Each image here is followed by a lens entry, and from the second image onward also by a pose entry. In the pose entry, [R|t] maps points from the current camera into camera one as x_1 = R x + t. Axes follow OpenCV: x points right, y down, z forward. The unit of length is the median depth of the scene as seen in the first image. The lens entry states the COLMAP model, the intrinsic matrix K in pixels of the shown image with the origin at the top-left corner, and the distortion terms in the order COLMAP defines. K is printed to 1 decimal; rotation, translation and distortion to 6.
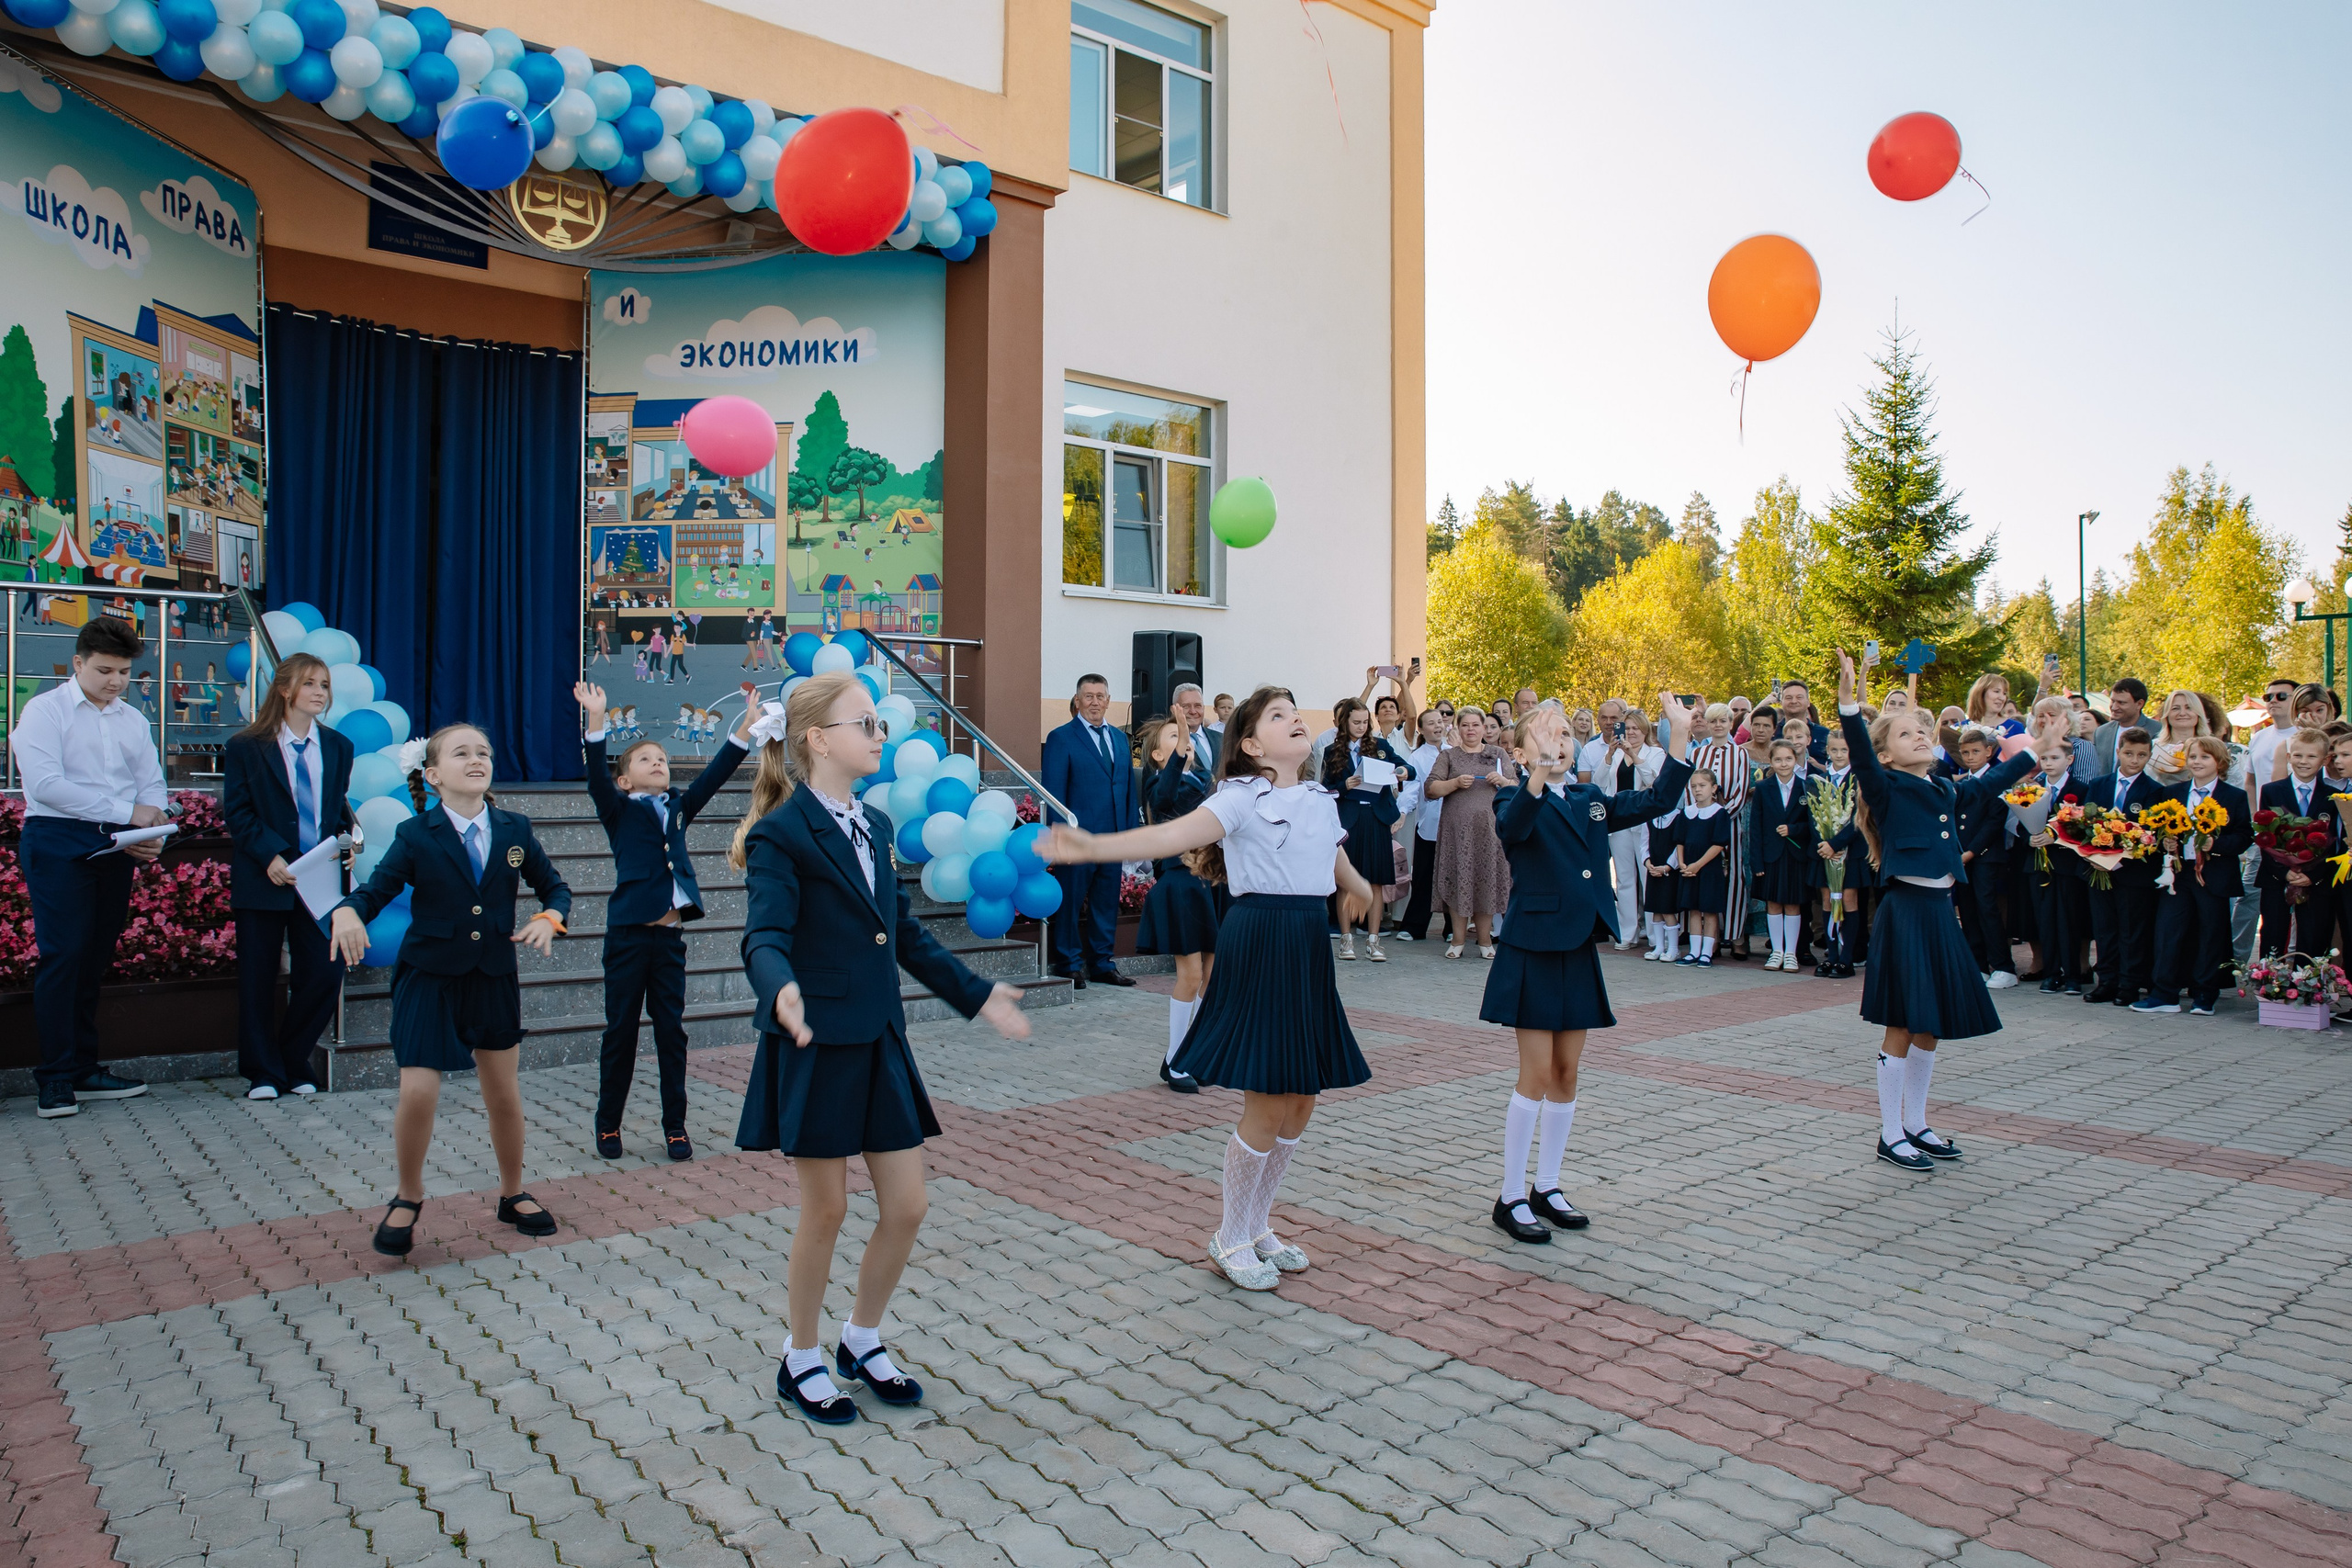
lens RADIAL K [[1640.3, 0, 1167.6], [0, 1640.3, 767.6], [0, 0, 1]] dist [-0.123817, 0.080743]
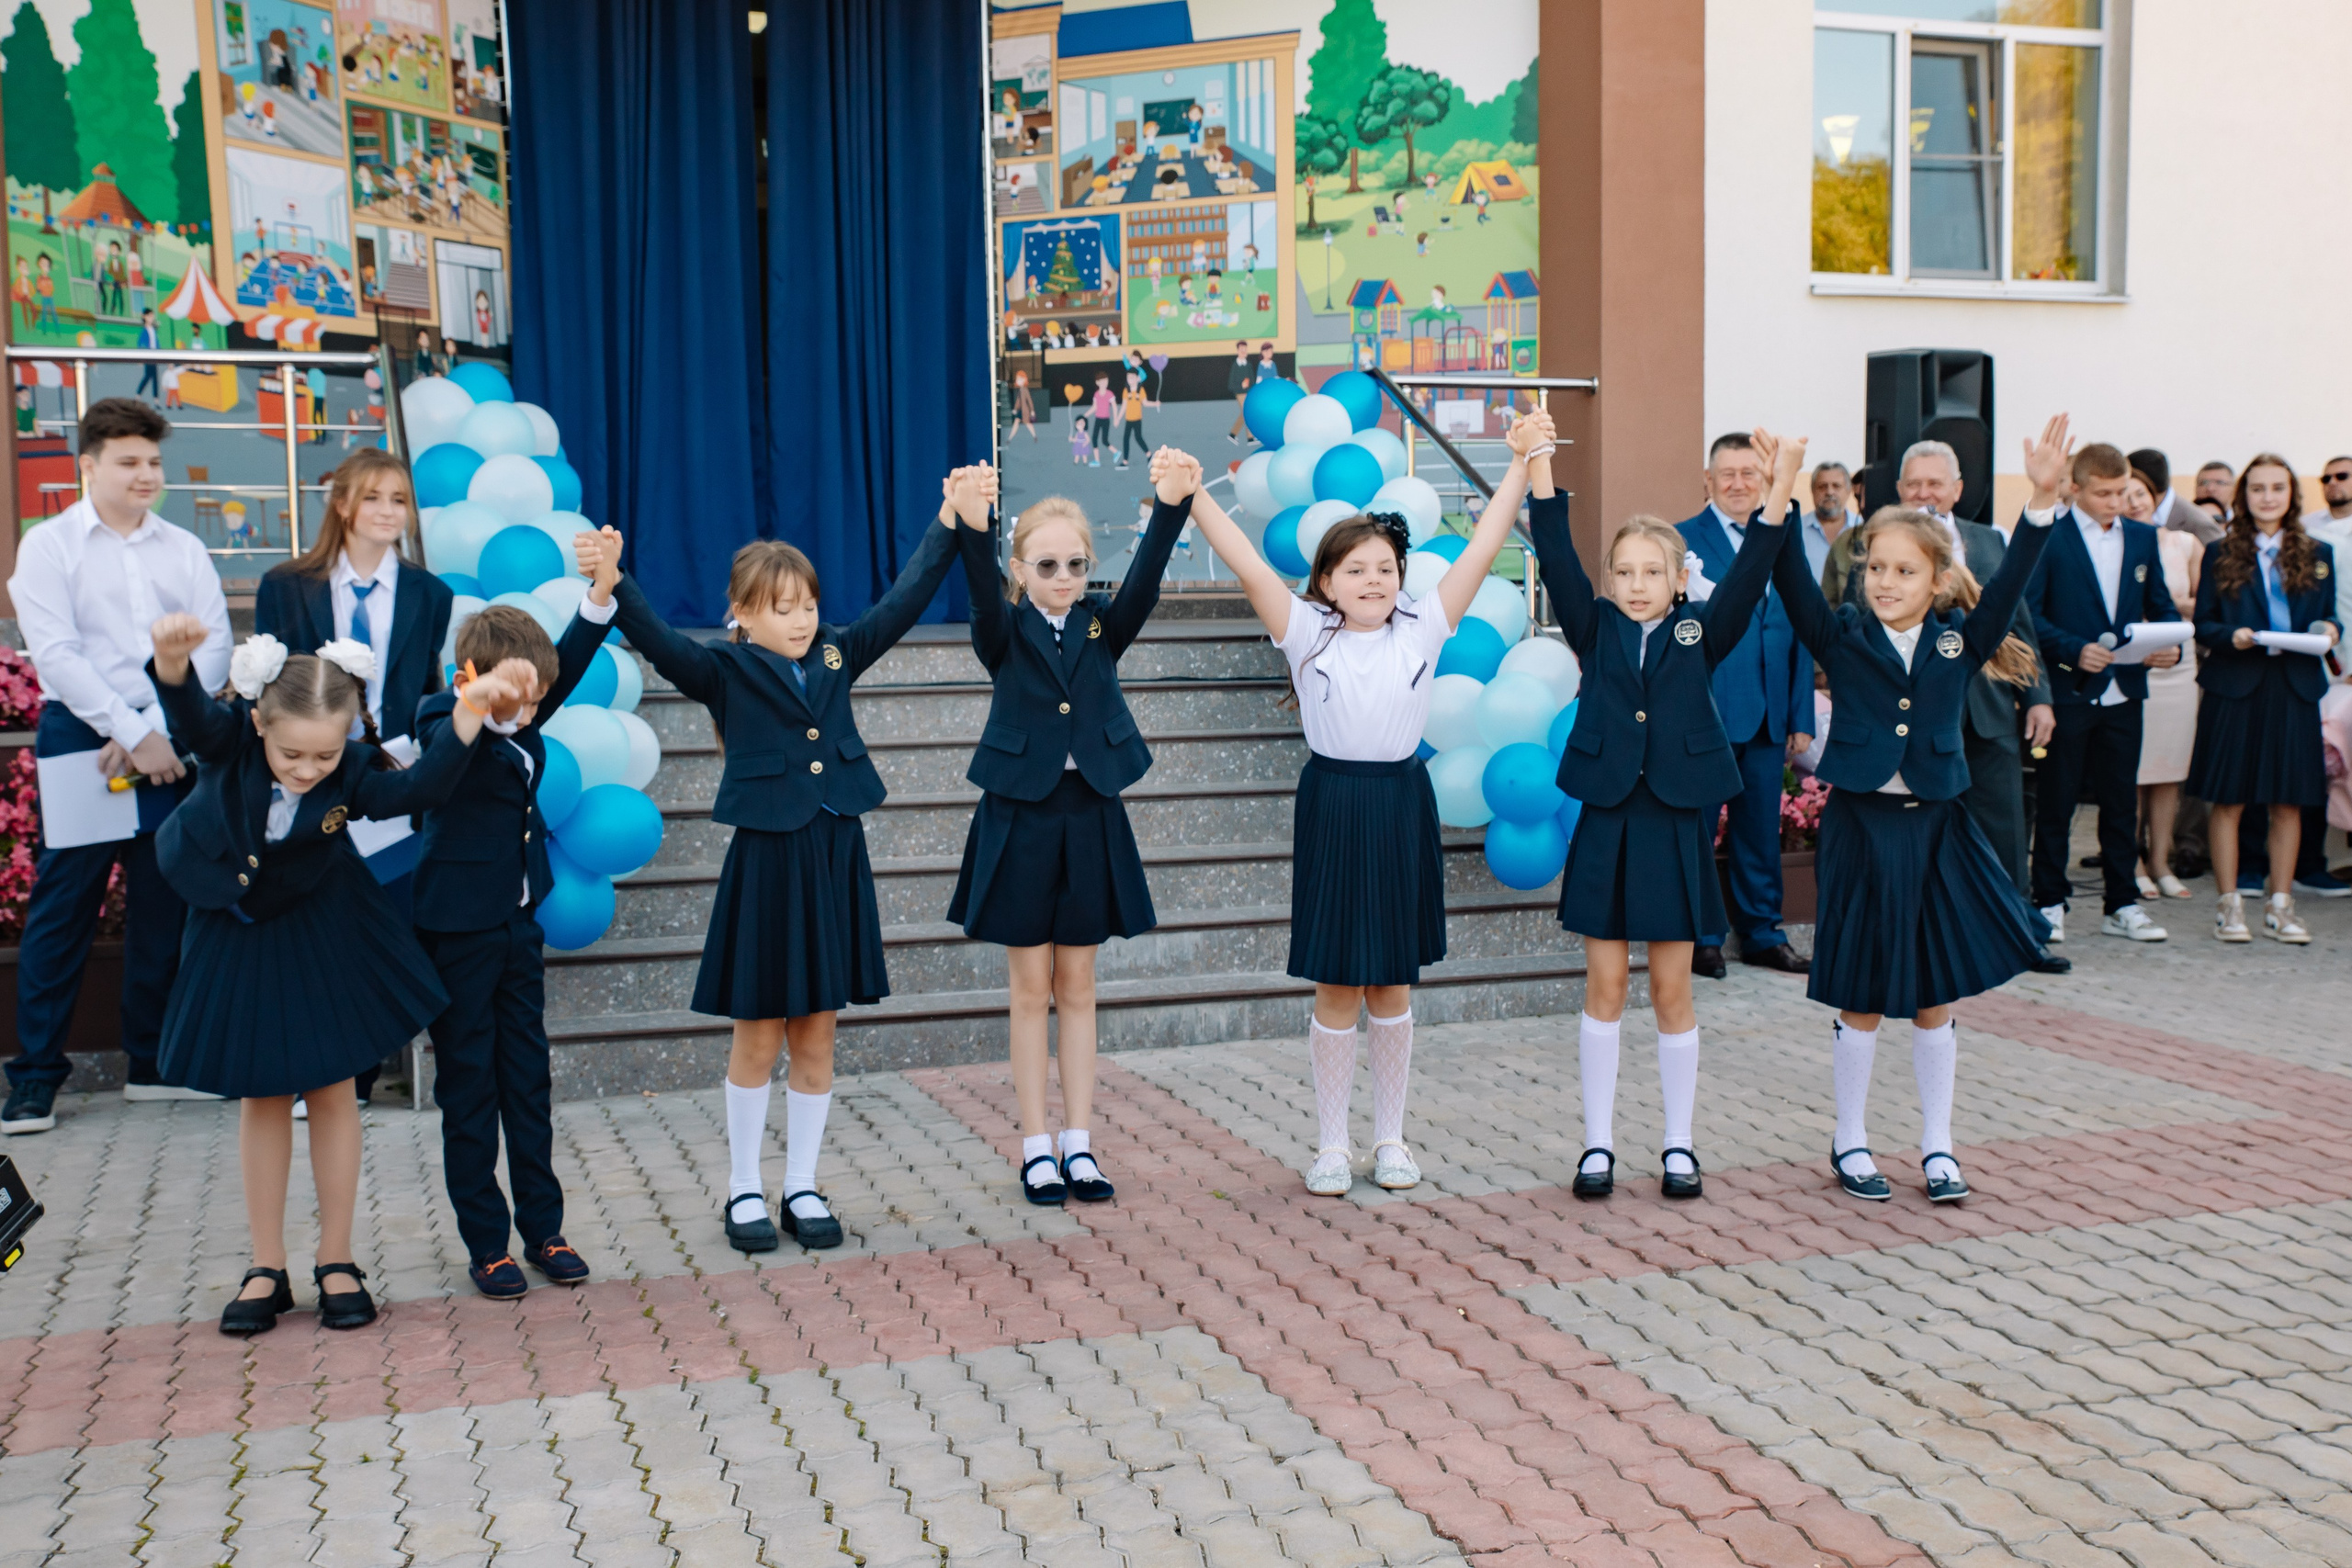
lens RADIAL K [[2566.1, 0, 1187.8], [0, 2566.1, 750.2], [0, 0, 1]] dist [0.007522, 0.000000]
pose [[0.931376, 0.009784, -0.363928, 0.083198], [0.014110, 0.997918, 0.062939, -0.004140], [0.363786, -0.063755, 0.929298, 0.071467]]
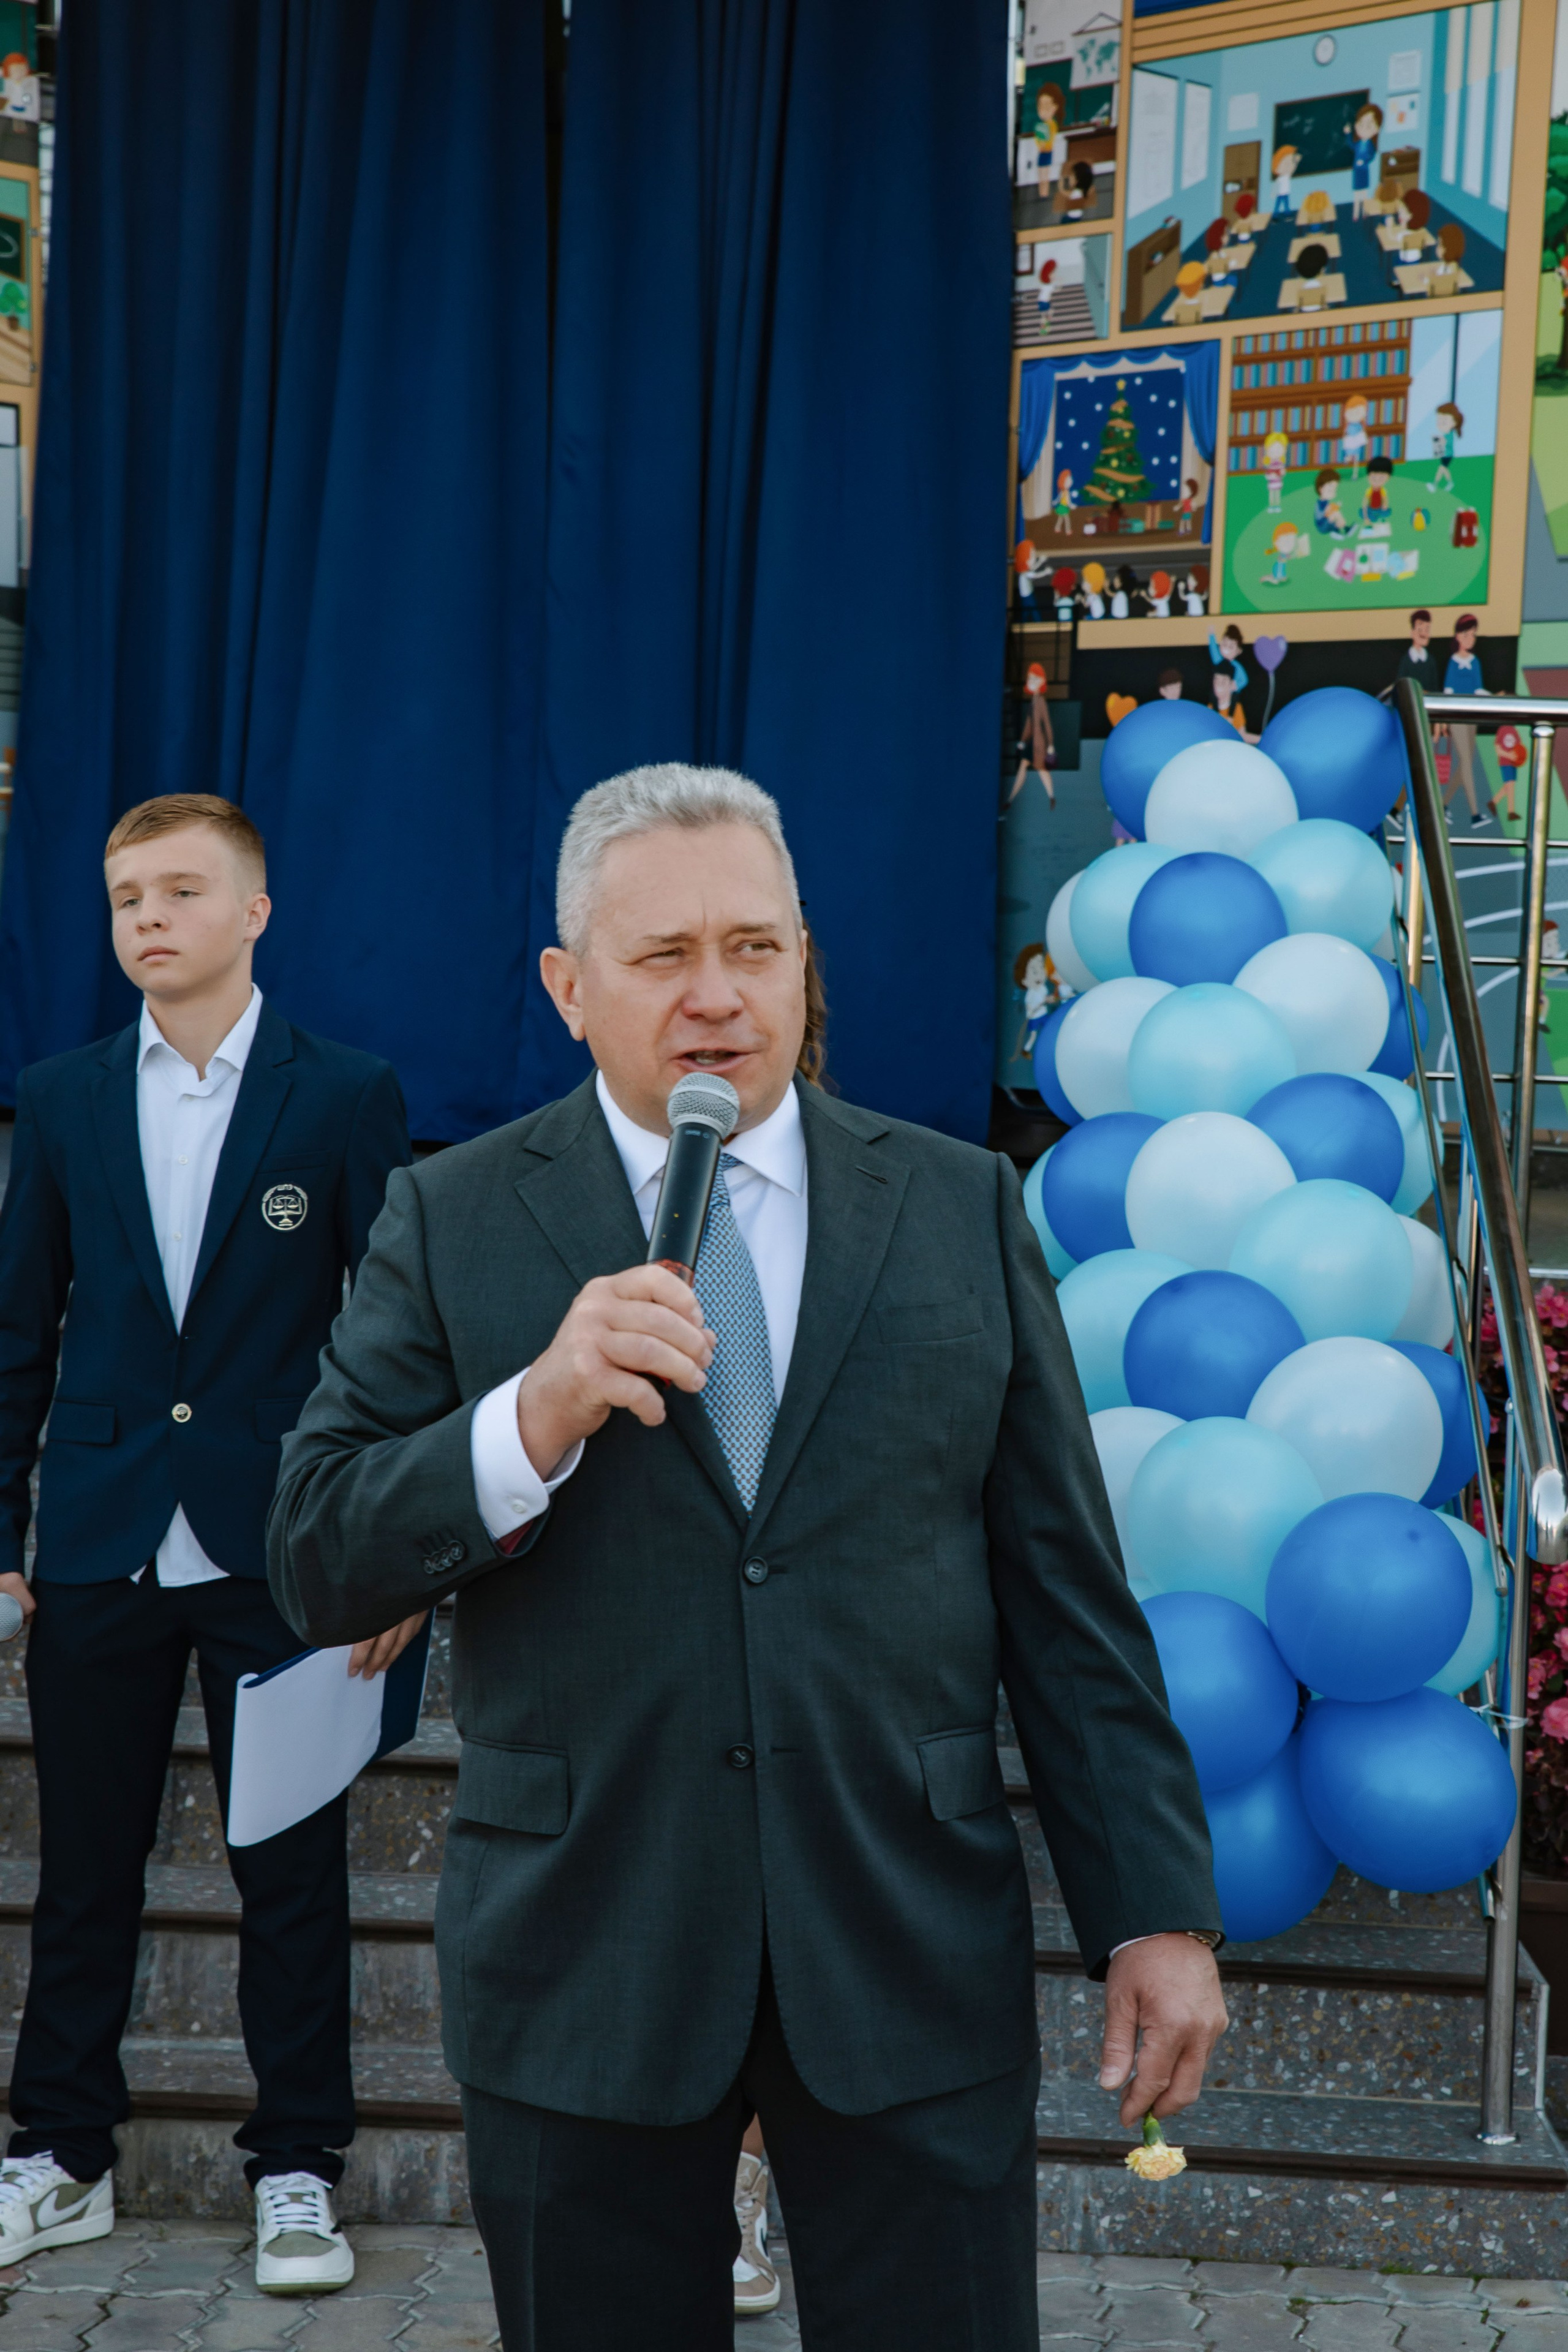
lens RADIAL K [[4485.5, 0, 775.6], [0, 4485.5, 1145.8], [0, 0, 1]] dist [0.220710, 0.000000]
pose [[0.729637, 0.054264, -0.681678, 0.218375], [-0.040230, 0.998526, 0.036425, -0.027119], [0.682650, 0.000847, 0.730745, 0.328701]]
